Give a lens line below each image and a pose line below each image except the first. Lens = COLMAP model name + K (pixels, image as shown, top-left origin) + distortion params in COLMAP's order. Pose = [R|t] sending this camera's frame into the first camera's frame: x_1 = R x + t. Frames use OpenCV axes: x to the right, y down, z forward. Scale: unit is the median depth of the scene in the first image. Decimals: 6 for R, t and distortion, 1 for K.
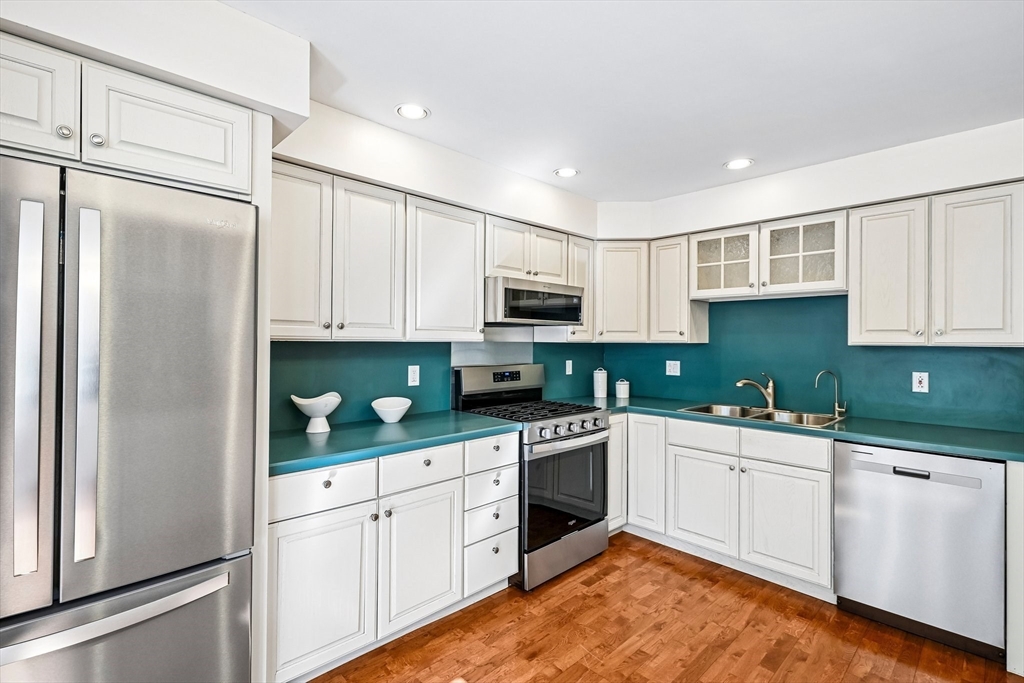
lens RADIAL K [[471.7, 0, 513.7], [0, 471.7, 339.5], [0, 0, 1]] dist [0.000218, 0.000219]
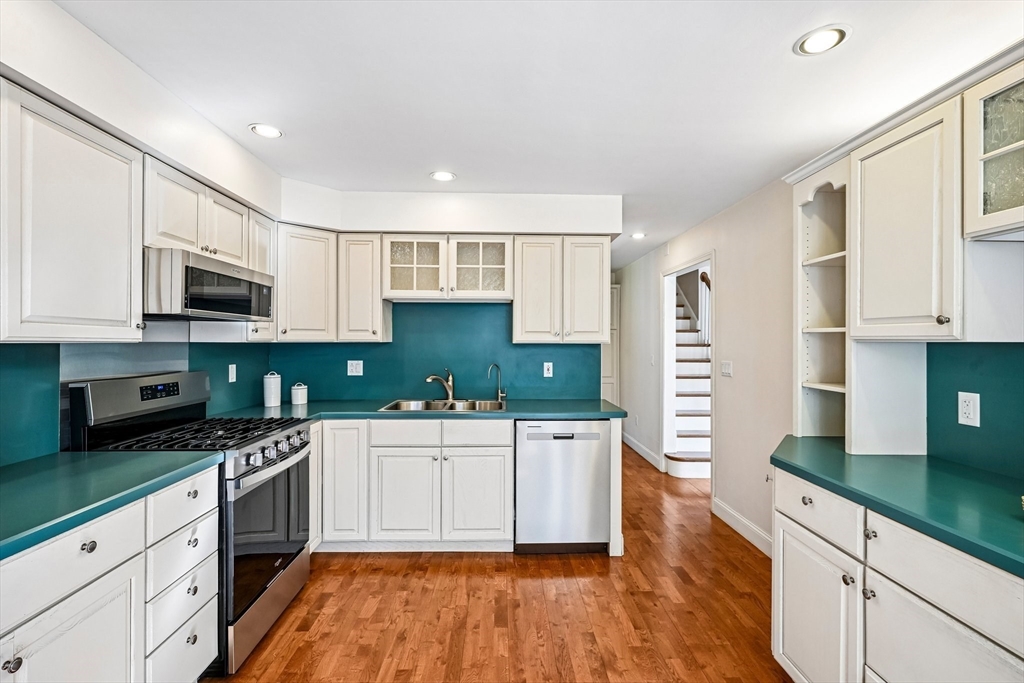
lens RADIAL K [[458.8, 0, 511.0], [0, 458.8, 341.4], [0, 0, 1]] dist [-0.000969, 0.000294]
pose [[0.679873, -0.005251, 0.733311, -0.186350], [-0.000222, 0.999973, 0.007366, -0.001563], [-0.733330, -0.005171, 0.679853, 0.167436]]
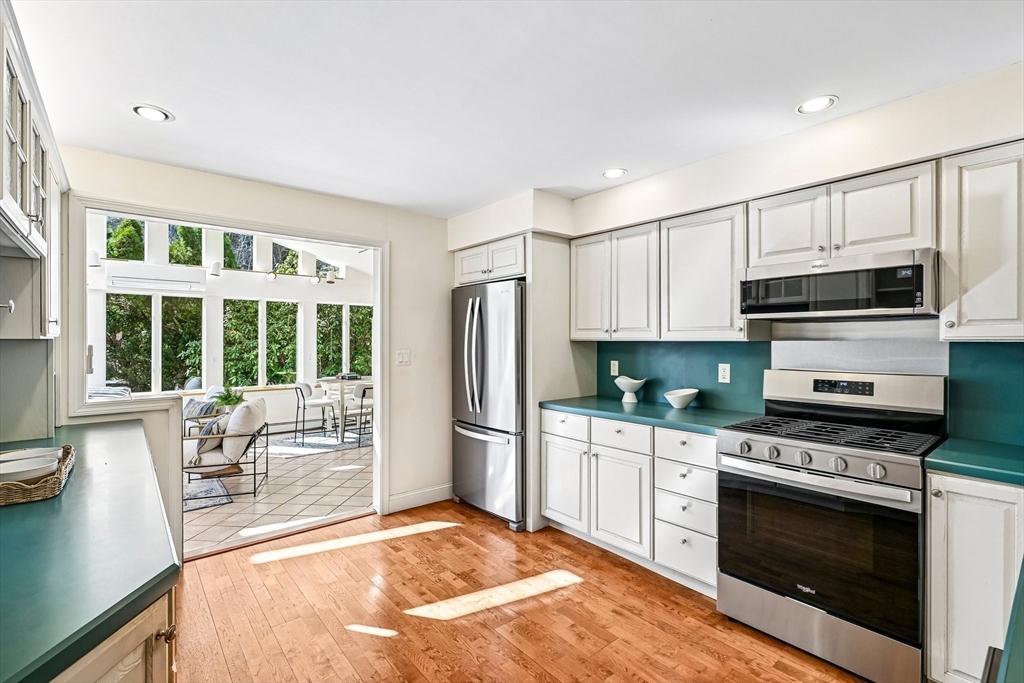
lens RADIAL K [[458.8, 0, 511.0], [0, 458.8, 341.4], [0, 0, 1]] dist [-0.000969, 0.000294]
pose [[-0.069908, -0.004734, -0.997542, 0.869744], [0.002307, 0.999985, -0.004907, 0.009075], [0.997551, -0.002644, -0.069896, 0.604731]]
